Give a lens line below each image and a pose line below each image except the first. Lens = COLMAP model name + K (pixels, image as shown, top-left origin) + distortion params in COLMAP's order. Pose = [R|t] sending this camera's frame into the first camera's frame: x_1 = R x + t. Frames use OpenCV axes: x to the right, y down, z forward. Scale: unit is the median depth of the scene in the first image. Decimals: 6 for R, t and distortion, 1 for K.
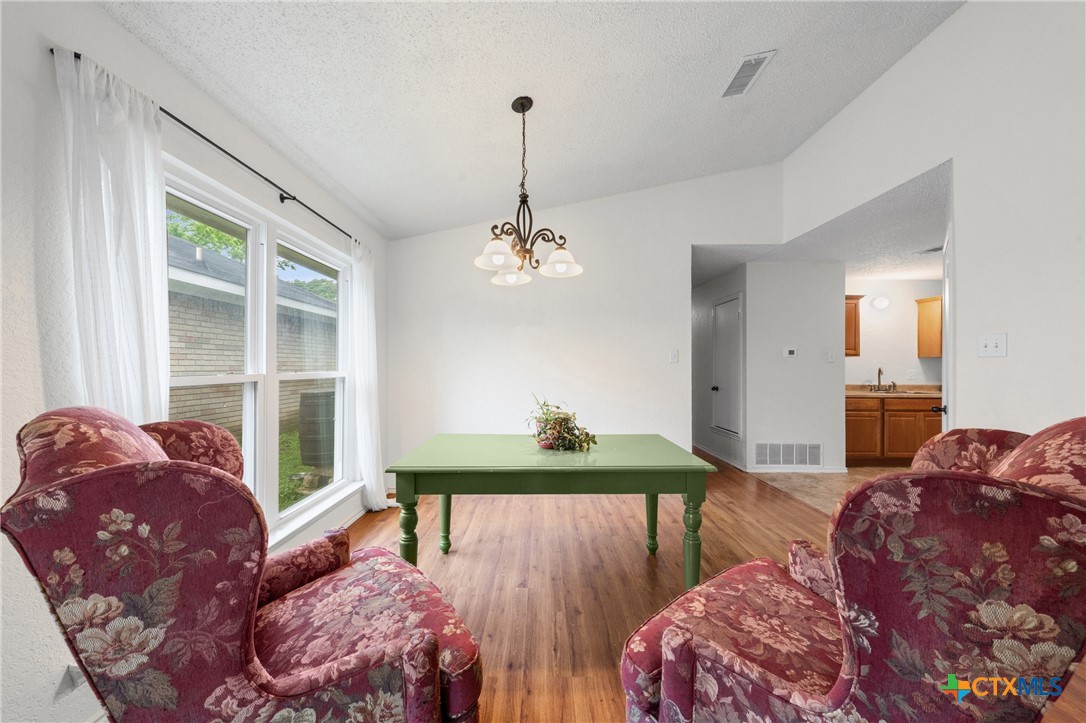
lens RADIAL K [[367.1, 0, 550.4], [0, 367.1, 362.9], [0, 0, 1]] dist [-0.001909, 0.000155]
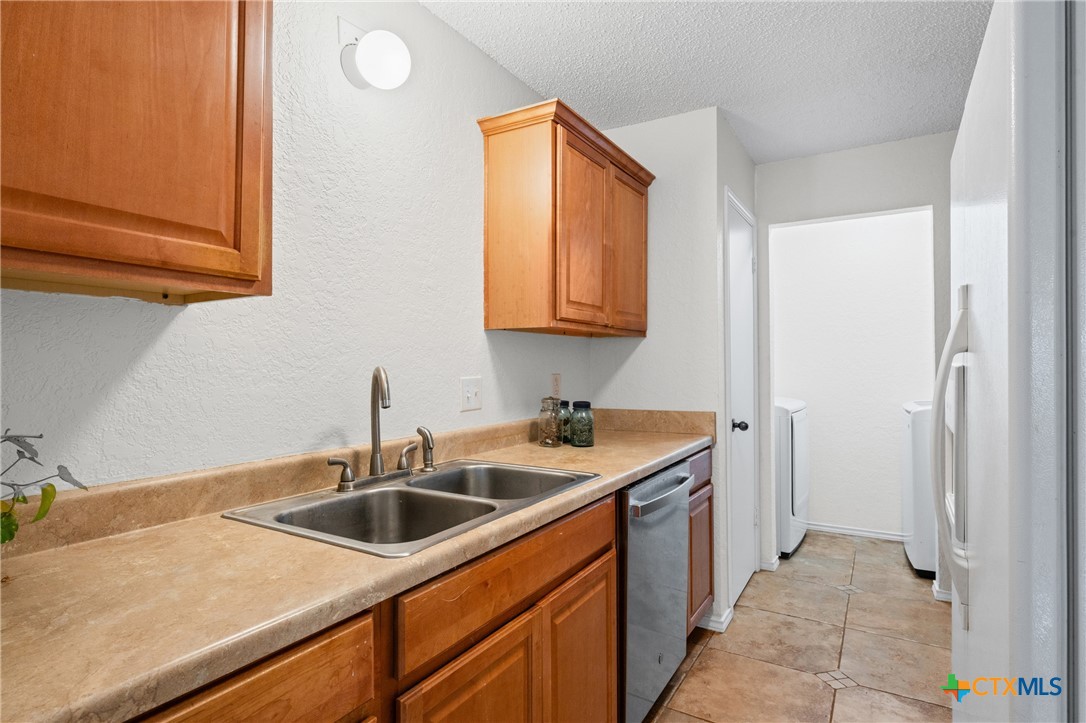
lens RADIAL K [[556.6, 0, 545.7], [0, 556.6, 356.9], [0, 0, 1]] dist [-0.001166, -0.001521]
pose [[0.524878, 0.003412, 0.851171, 0.763570], [-0.005459, 0.999985, -0.000642, 0.007014], [-0.851160, -0.004309, 0.524888, 0.845731]]
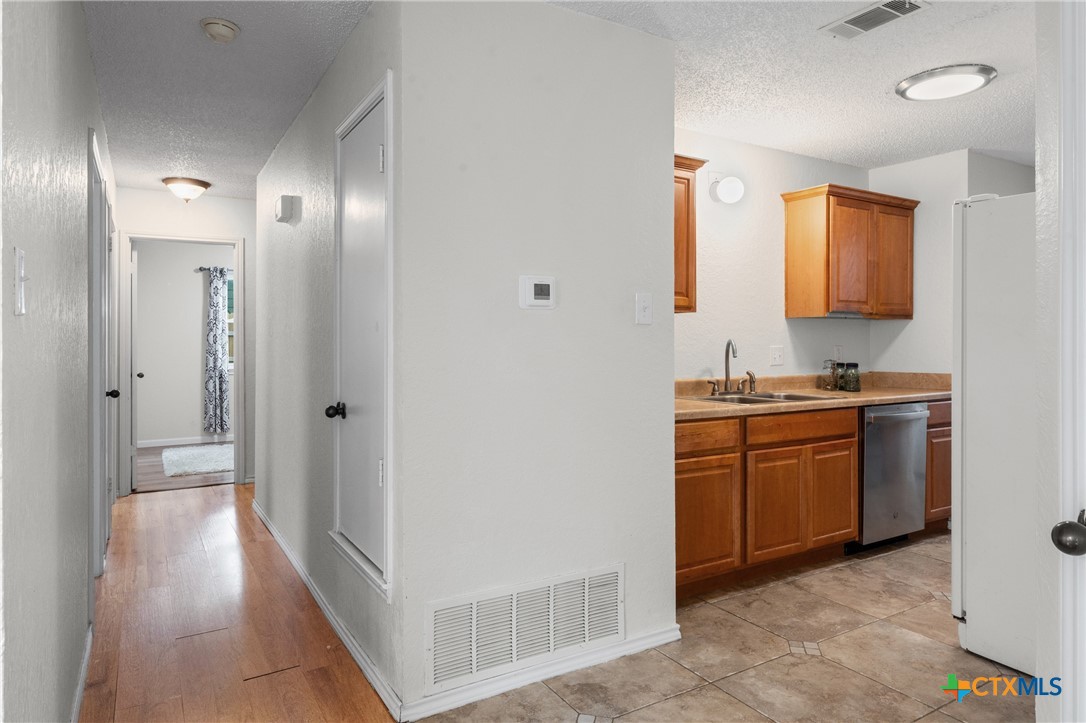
lens RADIAL K [[670.4, 0, 546.8], [0, 670.4, 333.8], [0, 0, 1]] dist [0.003949, 0.000890]
pose [[0.858727, 0.001191, 0.512432, 0.348746], [-0.002595, 0.999995, 0.002024, 0.005083], [-0.512427, -0.003068, 0.858725, 0.484024]]
